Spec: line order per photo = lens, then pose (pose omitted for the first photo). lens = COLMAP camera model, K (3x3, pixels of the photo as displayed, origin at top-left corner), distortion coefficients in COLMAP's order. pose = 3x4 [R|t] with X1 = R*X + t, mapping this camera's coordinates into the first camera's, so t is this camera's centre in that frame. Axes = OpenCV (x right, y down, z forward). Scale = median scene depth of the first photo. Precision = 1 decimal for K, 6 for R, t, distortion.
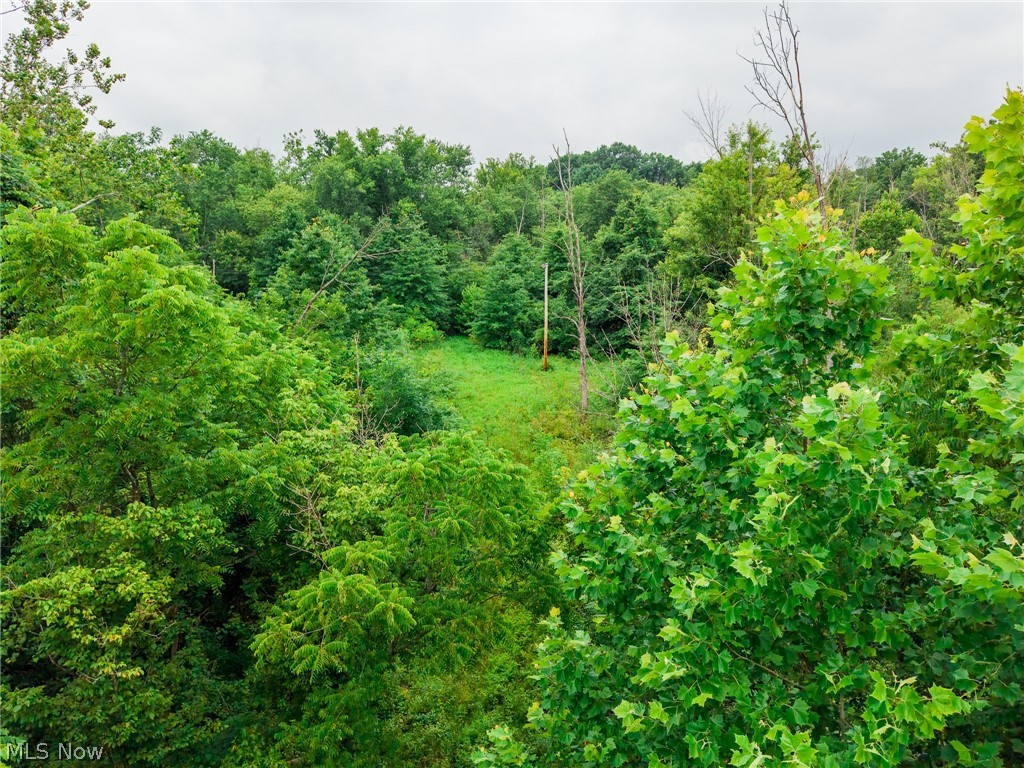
lens RADIAL K [[709.4, 0, 510.2], [0, 709.4, 386.6], [0, 0, 1]] dist [-0.004311, -0.000721]
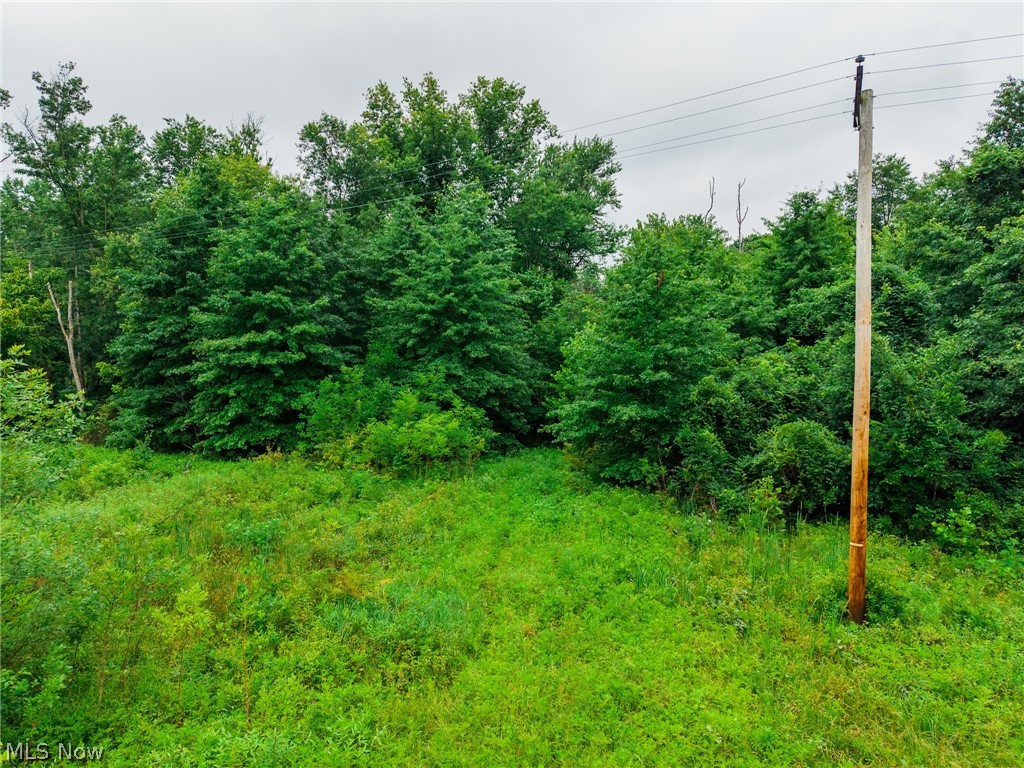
lens RADIAL K [[685.7, 0, 509.2], [0, 685.7, 388.0], [0, 0, 1]] dist [0.028517, -0.022306]
pose [[0.970948, 0.009158, -0.239117, 0.000306], [-0.050335, 0.984726, -0.166675, -0.041054], [0.233938, 0.173868, 0.956579, 0.654623]]
